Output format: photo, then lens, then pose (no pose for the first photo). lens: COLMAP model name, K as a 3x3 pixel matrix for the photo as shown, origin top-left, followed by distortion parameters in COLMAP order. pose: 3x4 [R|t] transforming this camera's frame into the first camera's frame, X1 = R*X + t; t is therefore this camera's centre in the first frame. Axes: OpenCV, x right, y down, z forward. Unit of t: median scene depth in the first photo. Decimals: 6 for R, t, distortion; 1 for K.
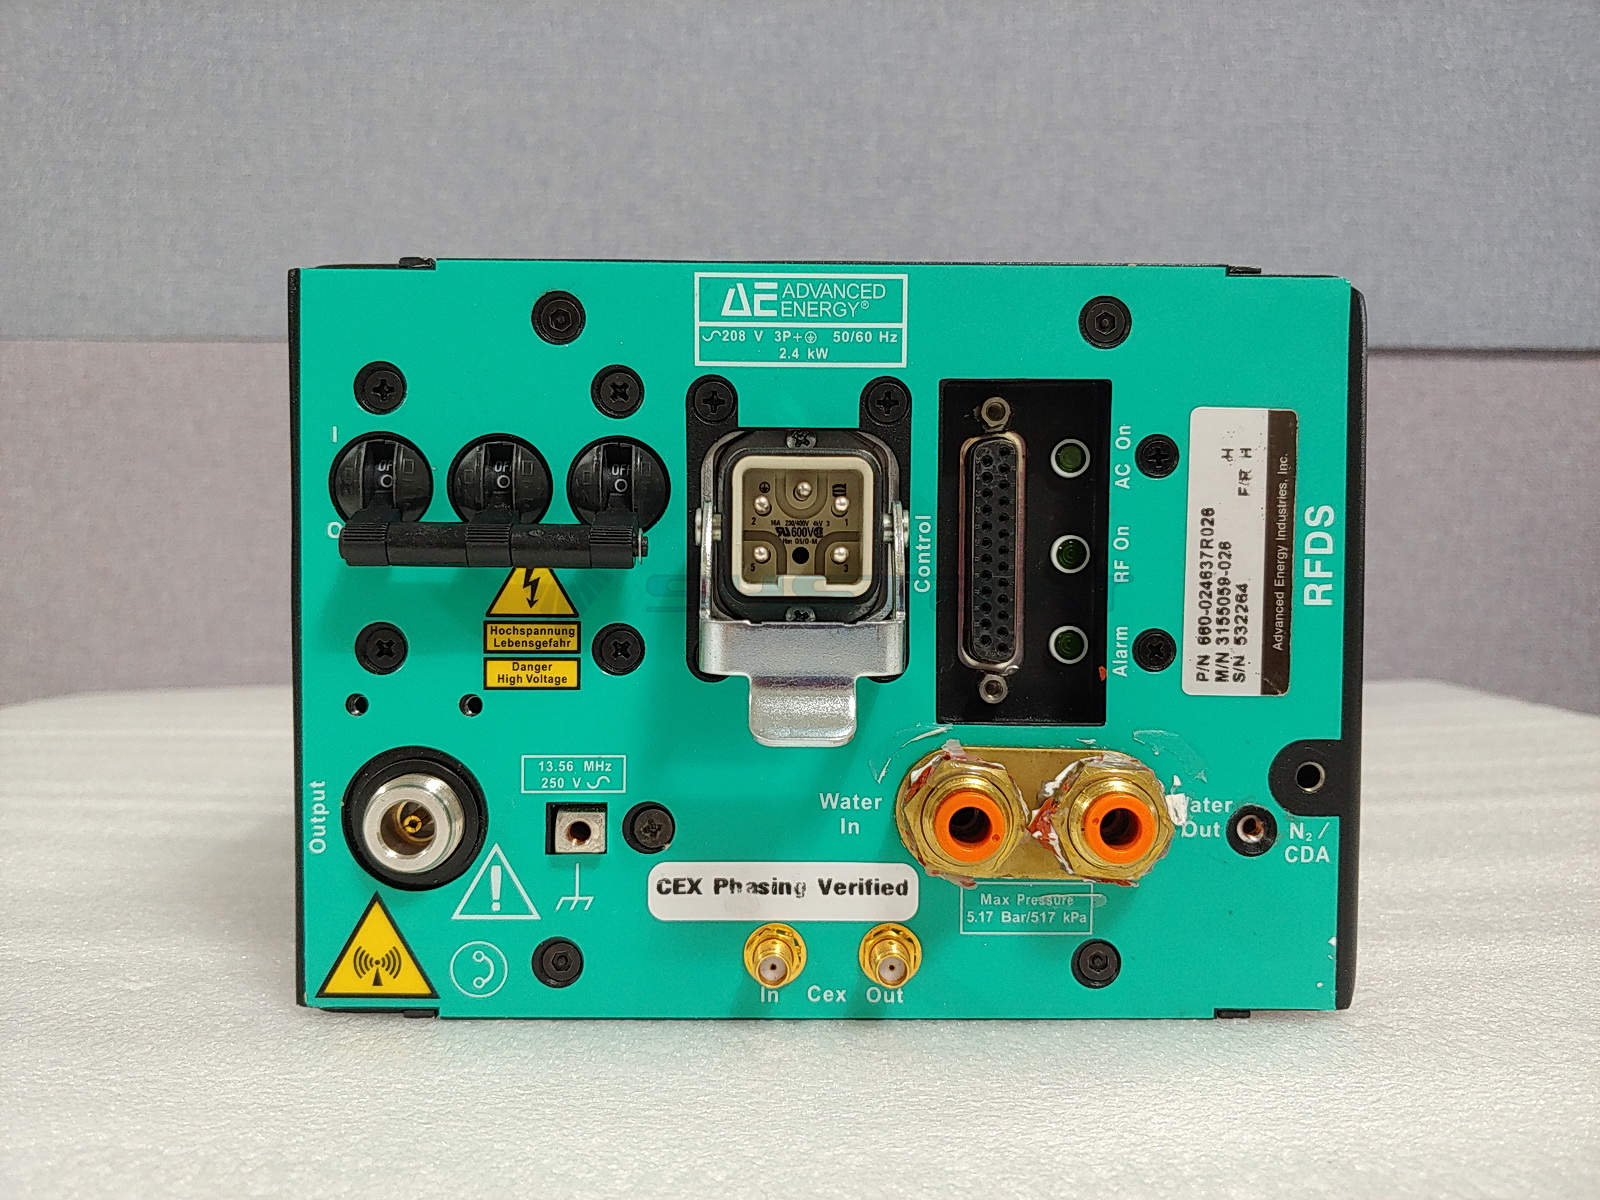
lens RADIAL K [[1466.2, 0, 800.0], [0, 1466.2, 600.0], [0, 0, 1]] dist [0.057507, -0.285146]
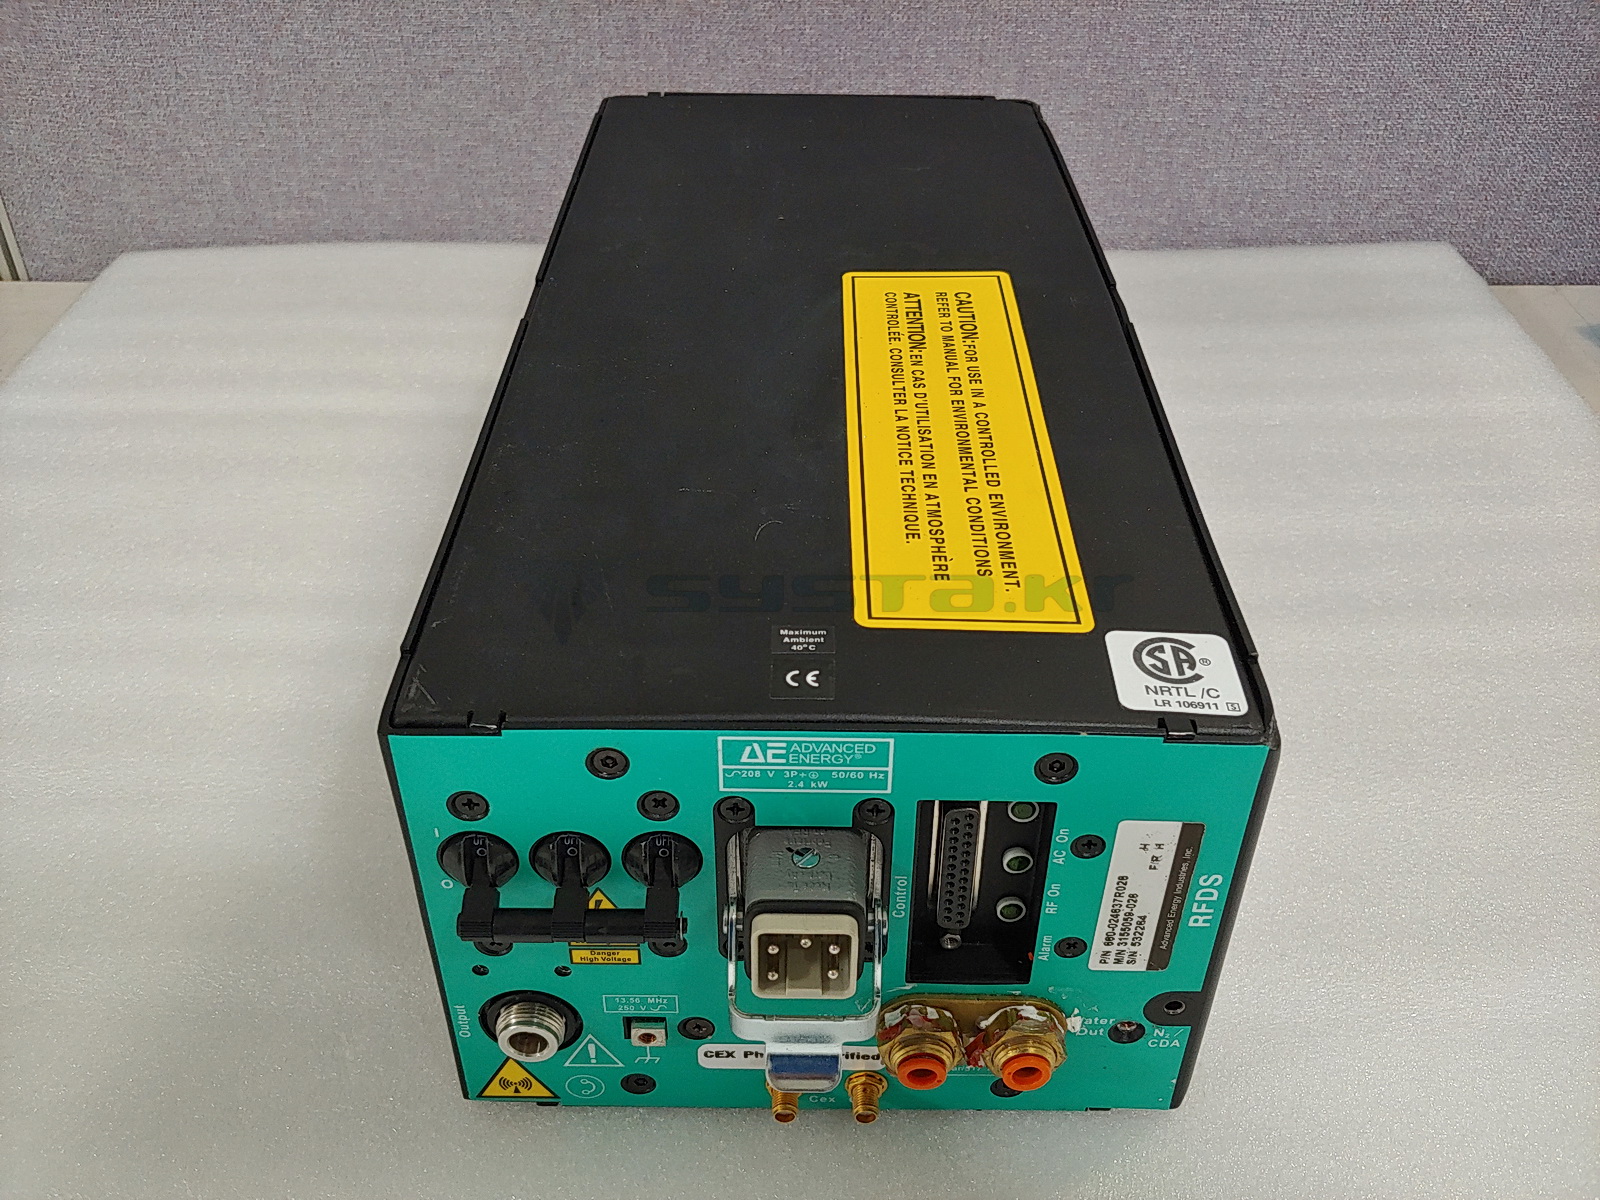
lens RADIAL K [[1466.4, 0, 803.9], [0, 1466.4, 597.1], [0, 0, 1]] dist [-0.026005, 0.011321]
pose [[0.999769, 0.013858, -0.016432, 0.017072], [-0.001974, 0.820416, 0.571763, -0.985528], [0.021404, -0.571599, 0.820254, 0.089102]]
